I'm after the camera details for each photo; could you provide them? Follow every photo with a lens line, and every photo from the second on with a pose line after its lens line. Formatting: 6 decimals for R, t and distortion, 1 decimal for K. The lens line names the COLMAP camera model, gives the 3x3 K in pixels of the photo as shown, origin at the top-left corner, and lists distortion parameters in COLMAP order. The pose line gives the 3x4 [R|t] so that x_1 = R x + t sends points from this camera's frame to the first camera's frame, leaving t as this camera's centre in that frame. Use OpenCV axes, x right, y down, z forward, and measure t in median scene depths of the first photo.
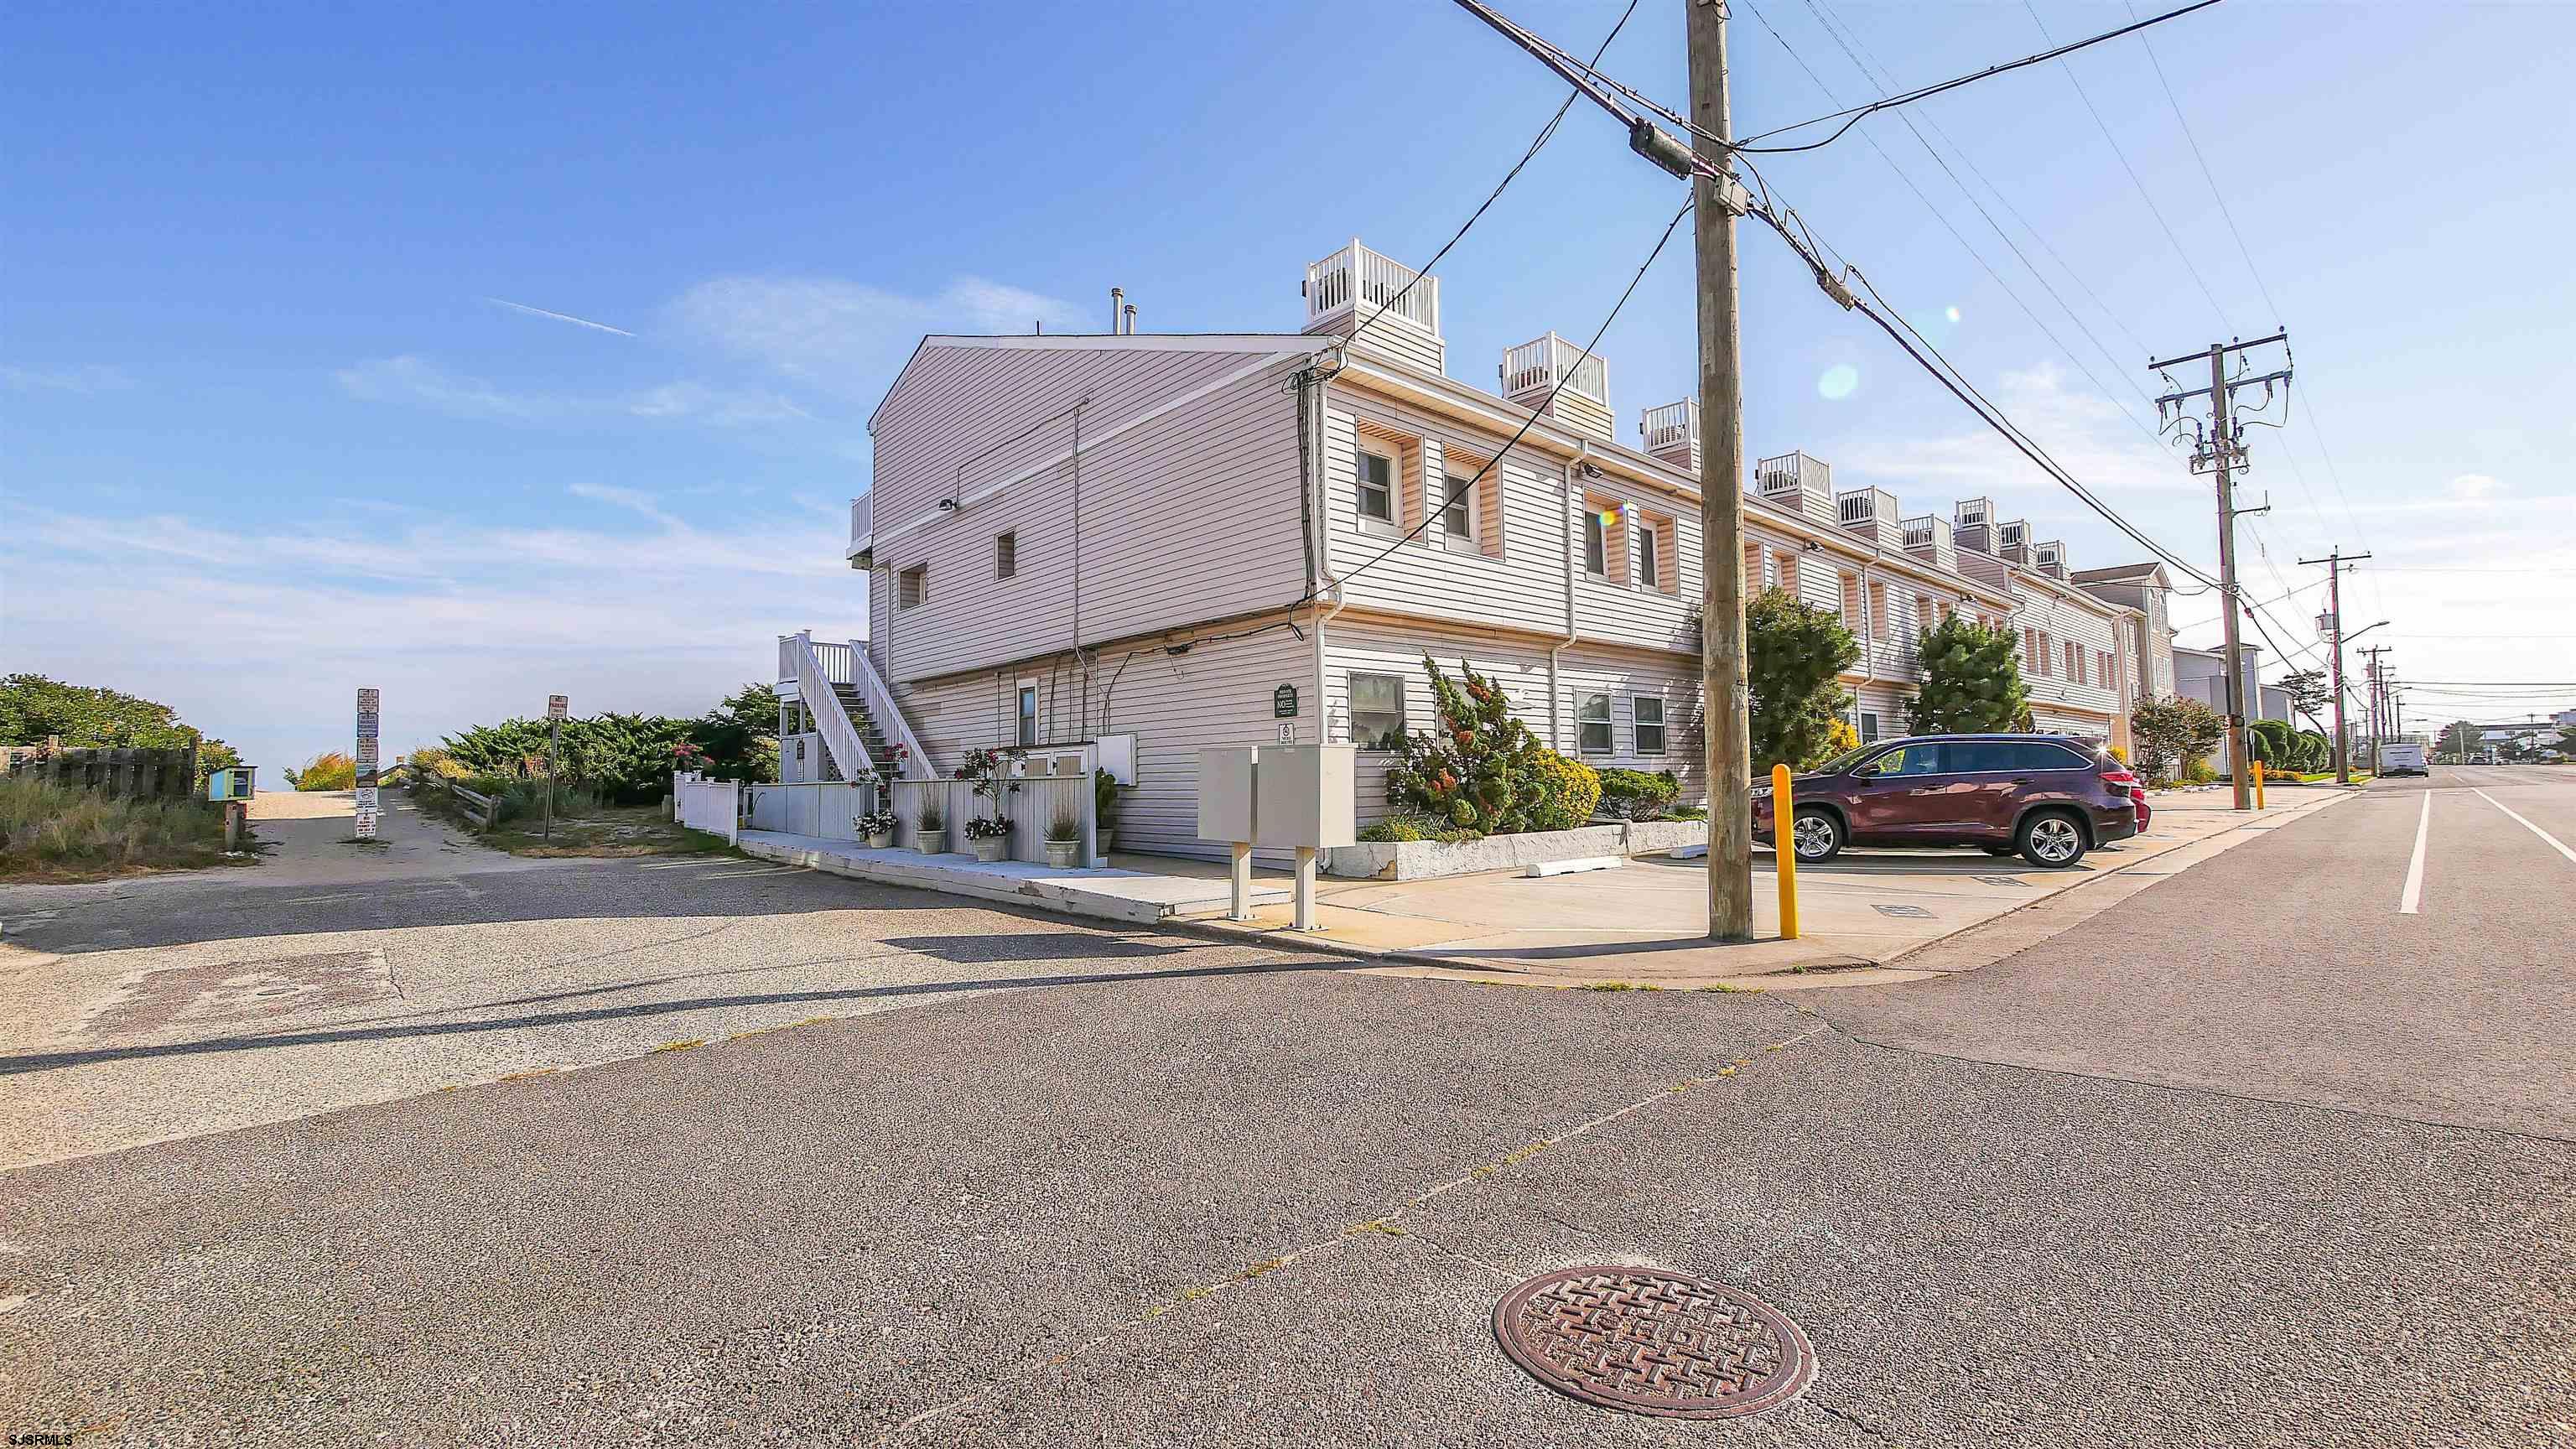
lens RADIAL K [[1061.0, 0, 1280.7], [0, 1061.0, 710.0], [0, 0, 1]] dist [-0.001180, 0.000085]
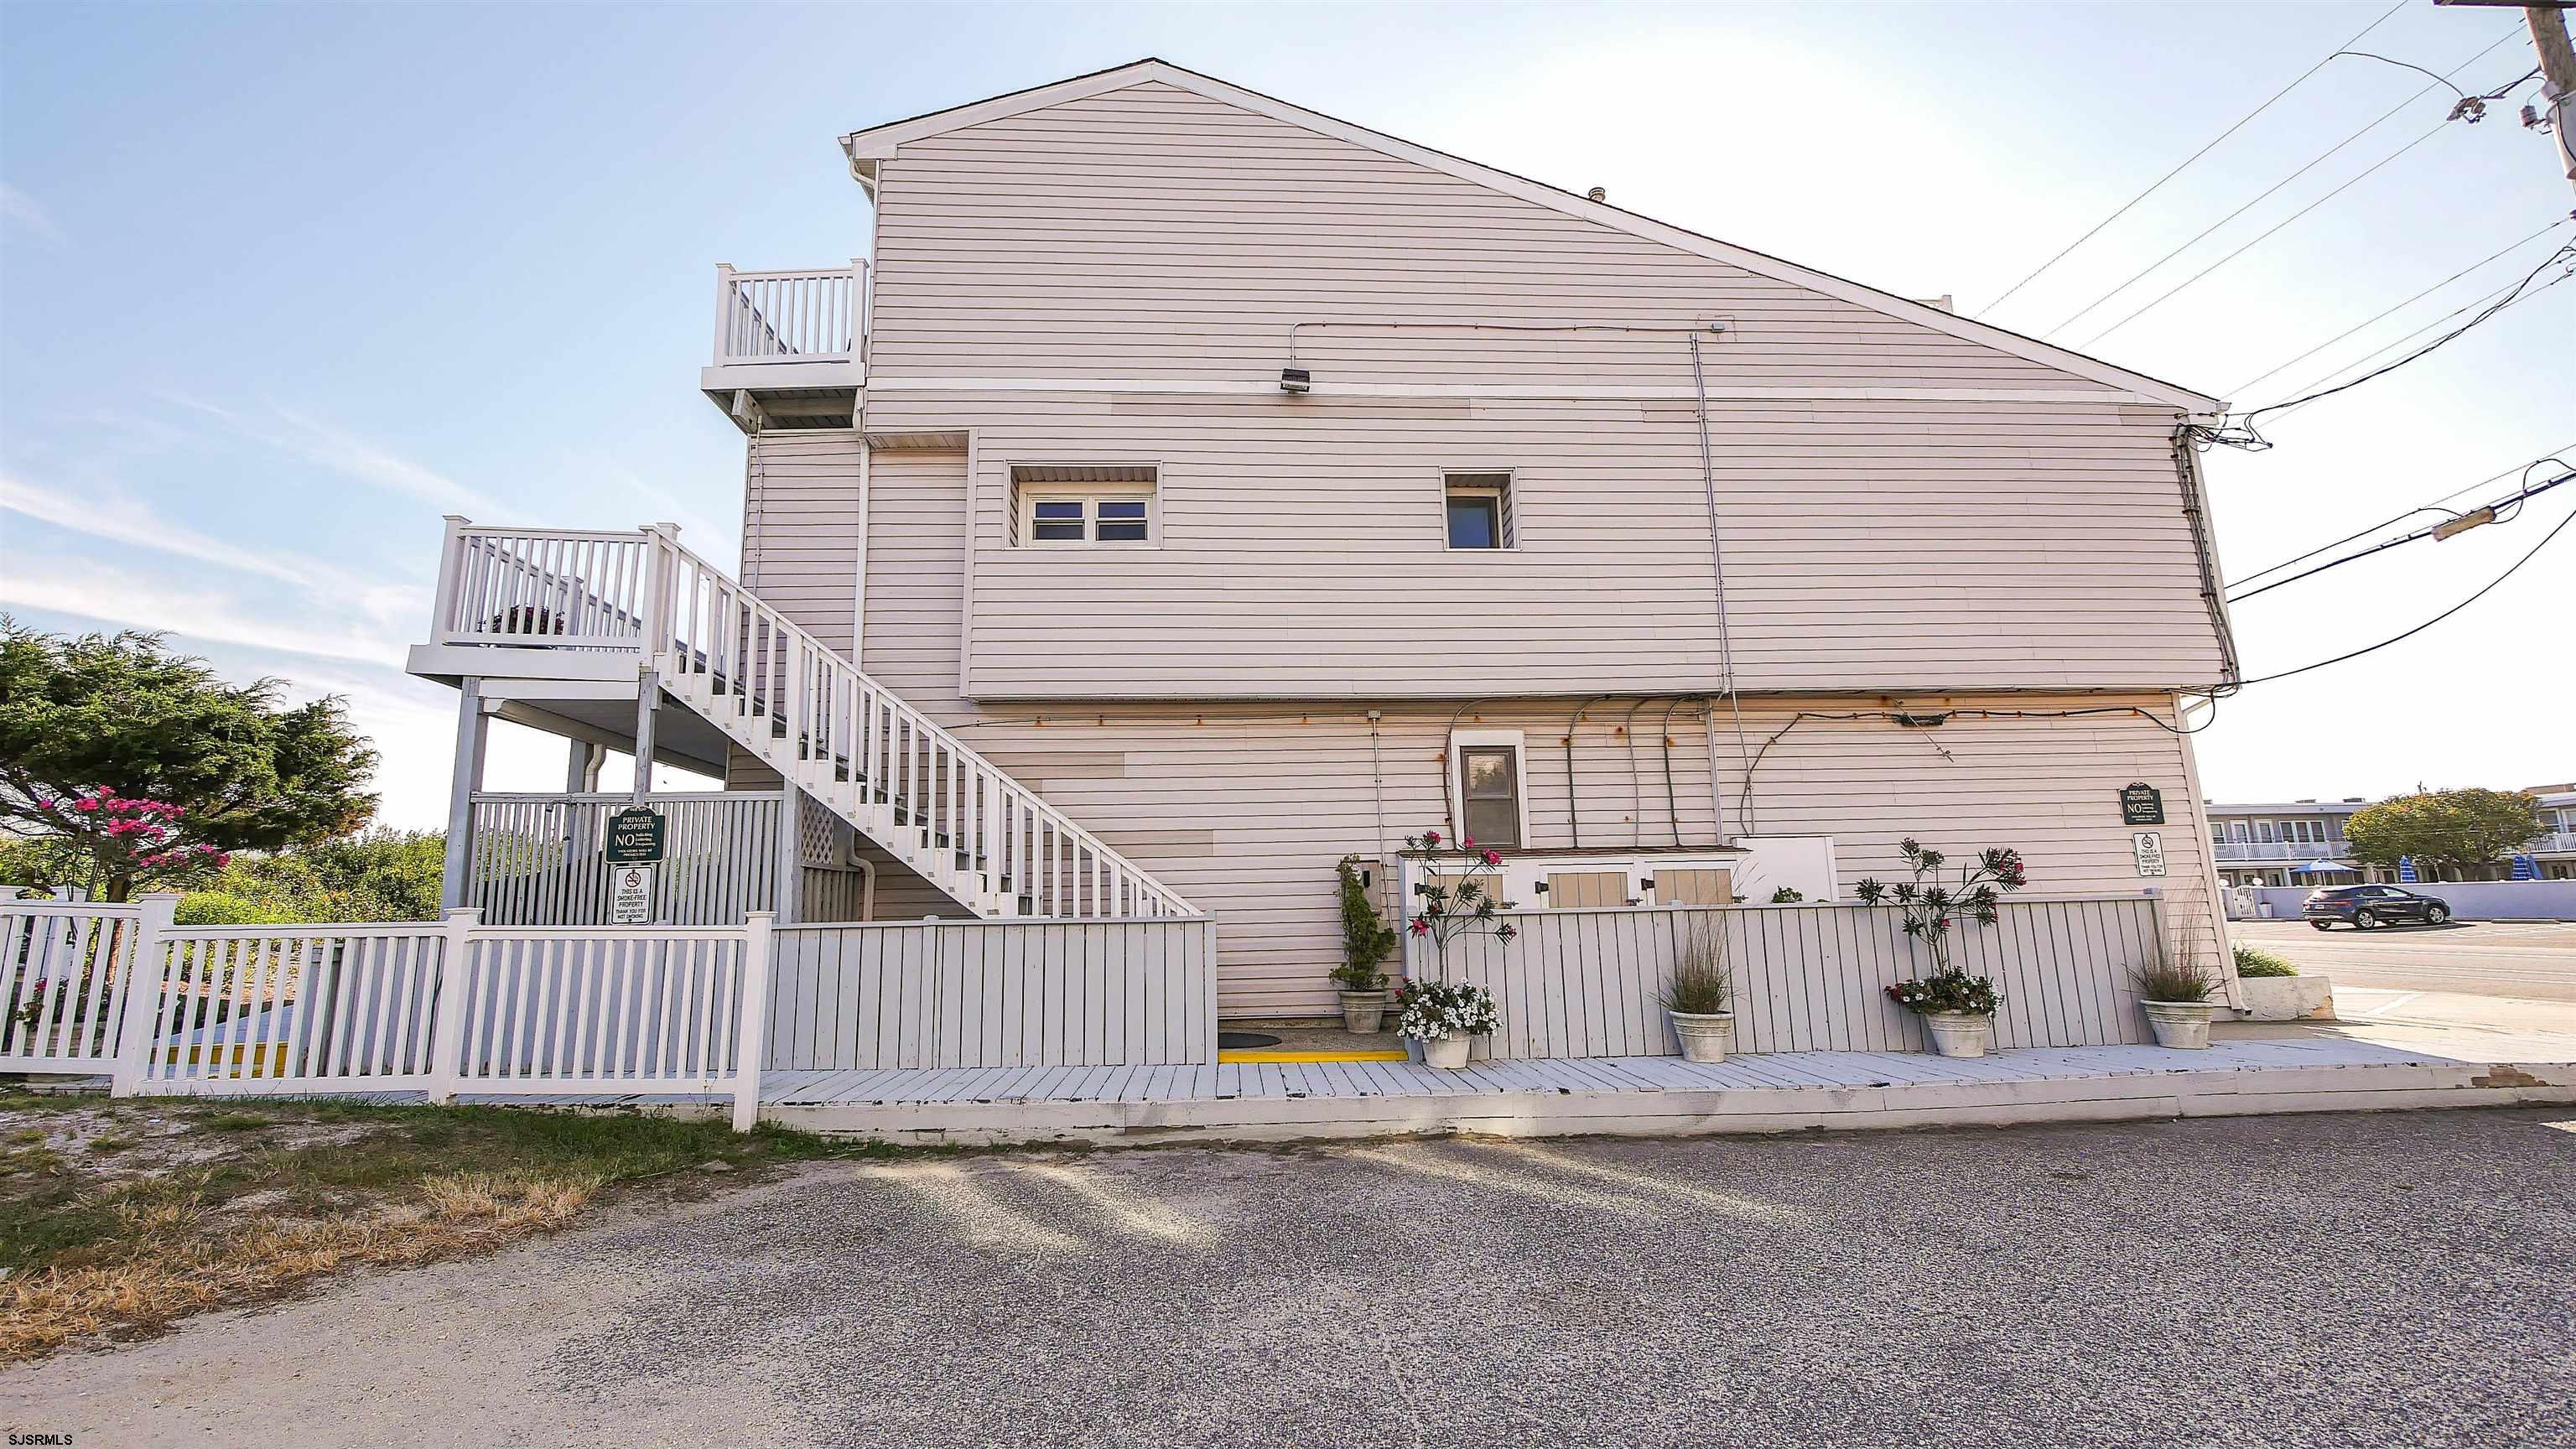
lens RADIAL K [[1061.0, 0, 1282.6], [0, 1061.0, 713.4], [0, 0, 1]] dist [-0.001180, 0.000085]
pose [[0.618216, 0.144845, 0.772547, -0.803520], [-0.039619, 0.987367, -0.153417, 0.056644], [-0.785009, 0.064237, 0.616145, 0.795365]]
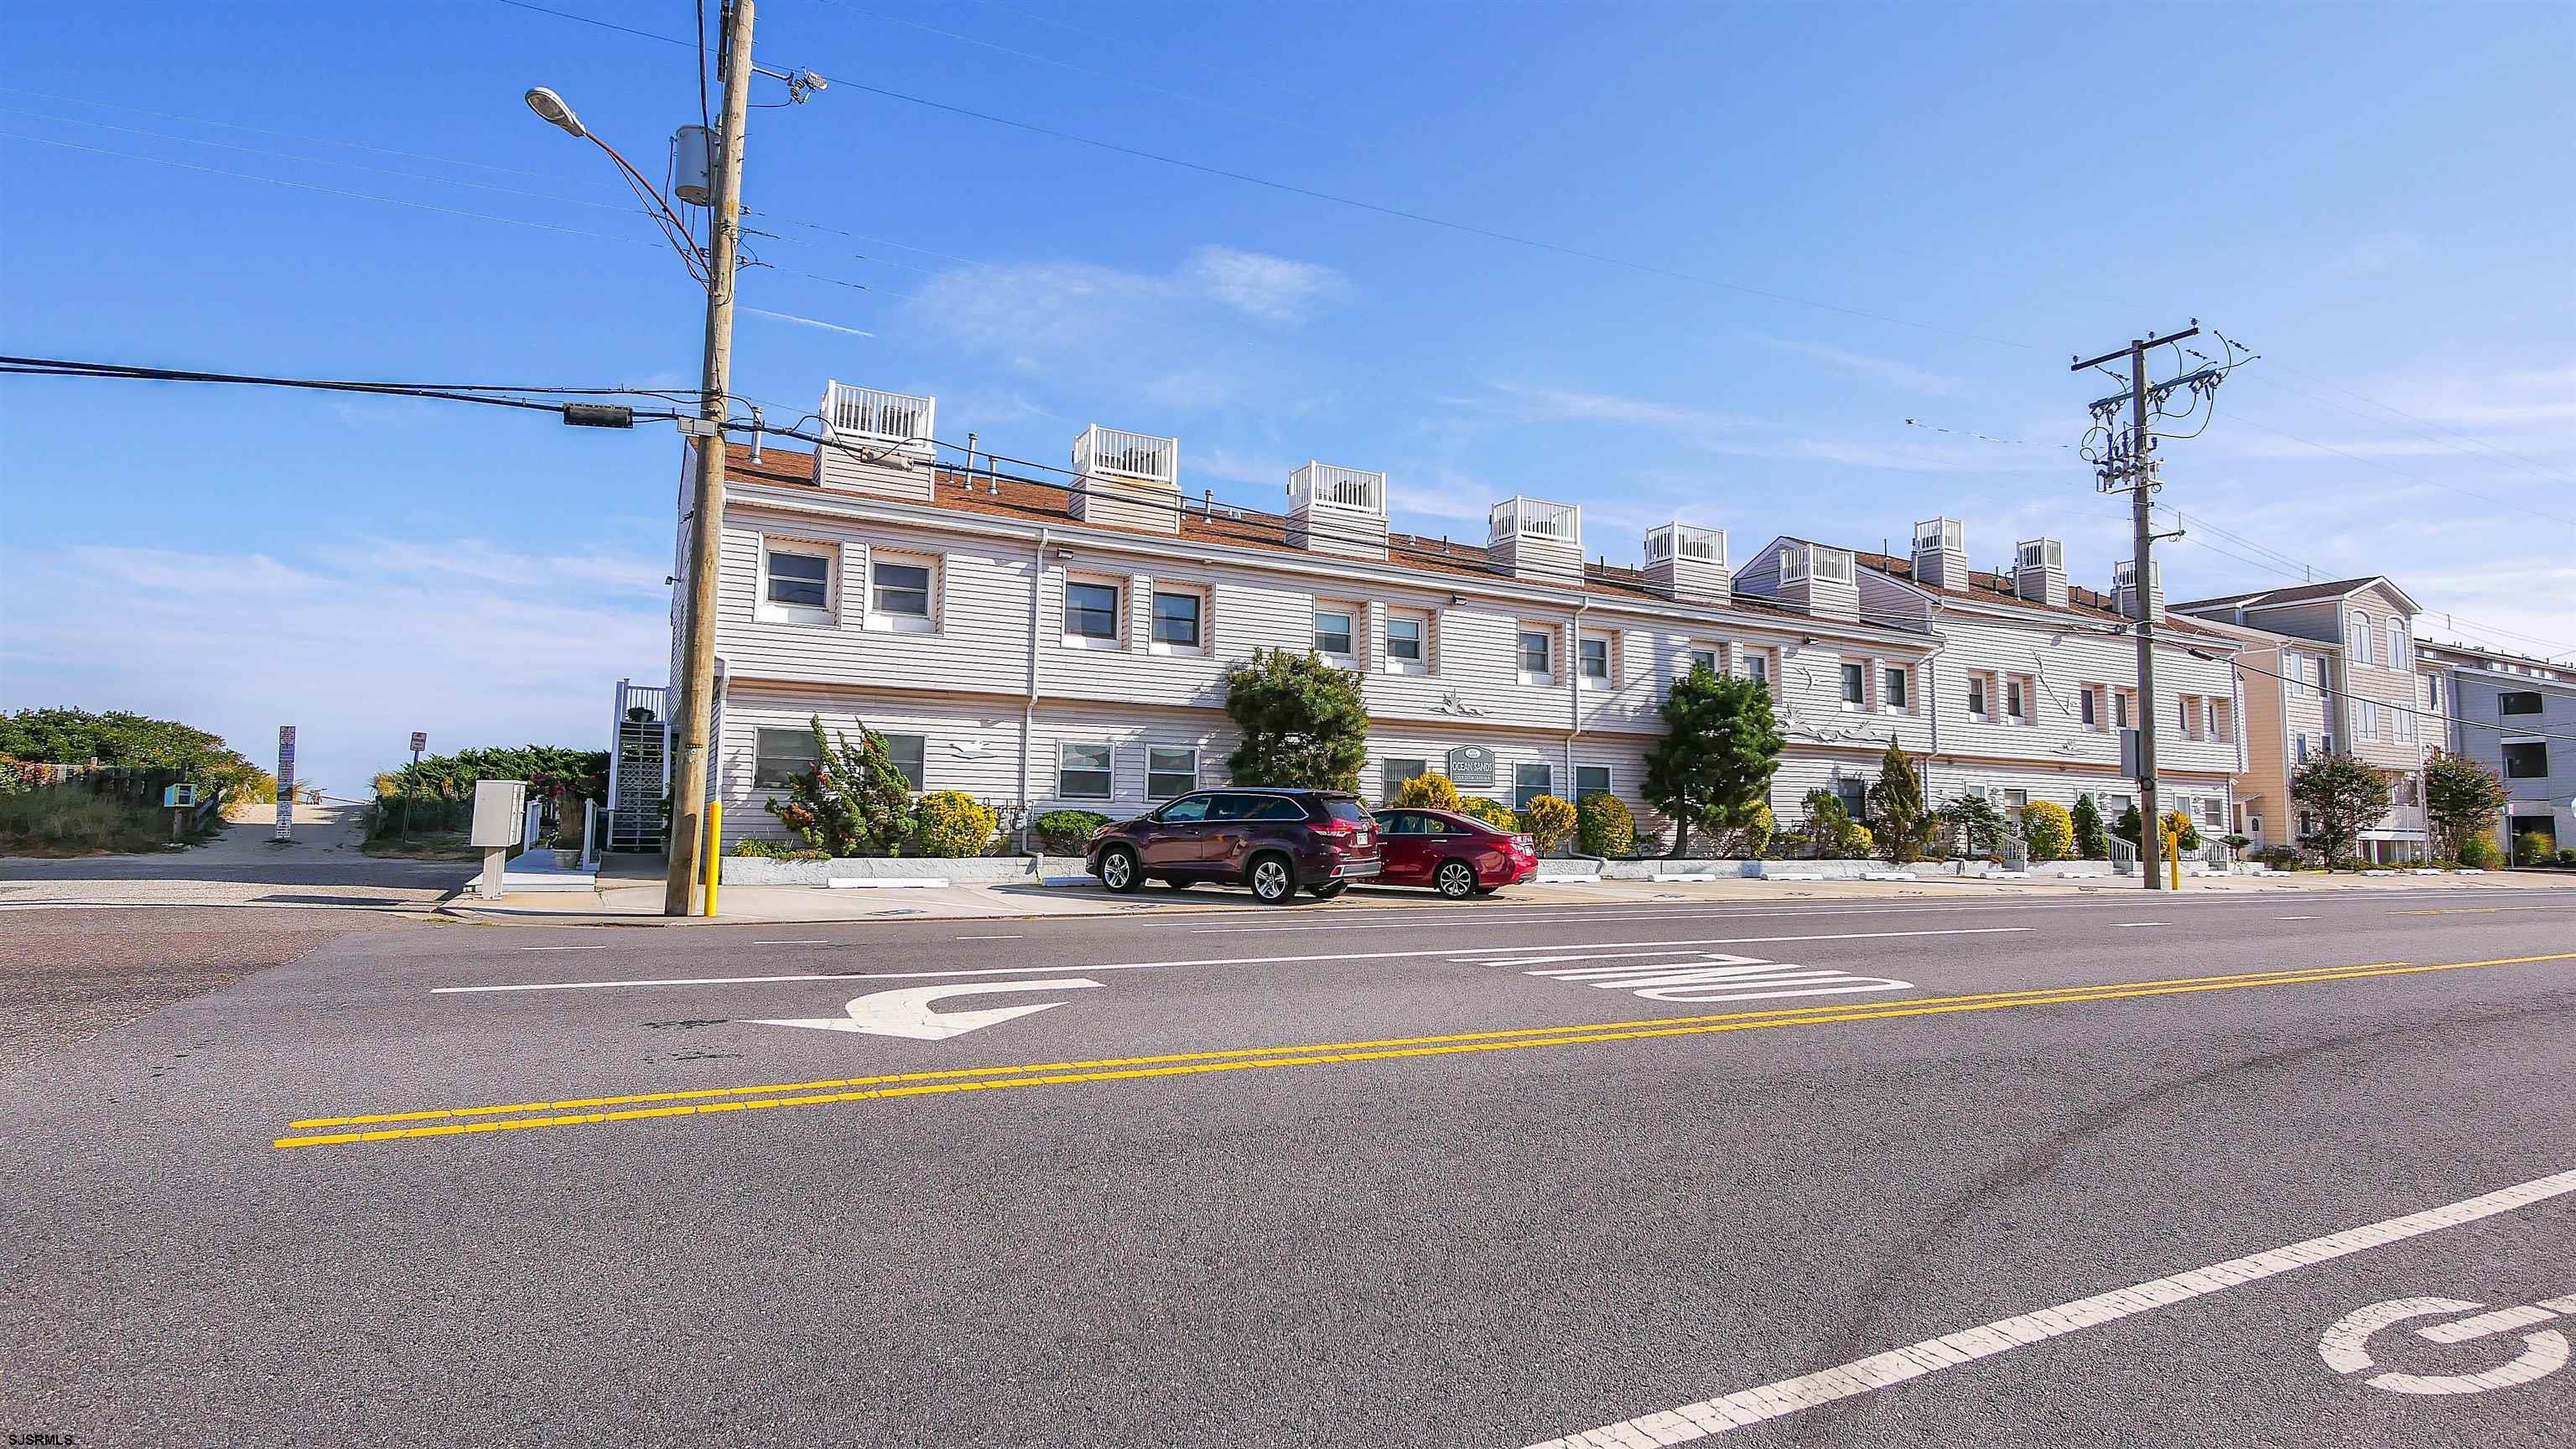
lens RADIAL K [[1284.2, 0, 1292.1], [0, 1284.2, 745.3], [0, 0, 1]] dist [-0.006263, 0.001644]
pose [[0.970234, 0.015641, -0.241662, 0.794190], [-0.015362, 0.999877, 0.003037, -0.021577], [0.241680, 0.000765, 0.970356, -0.264220]]
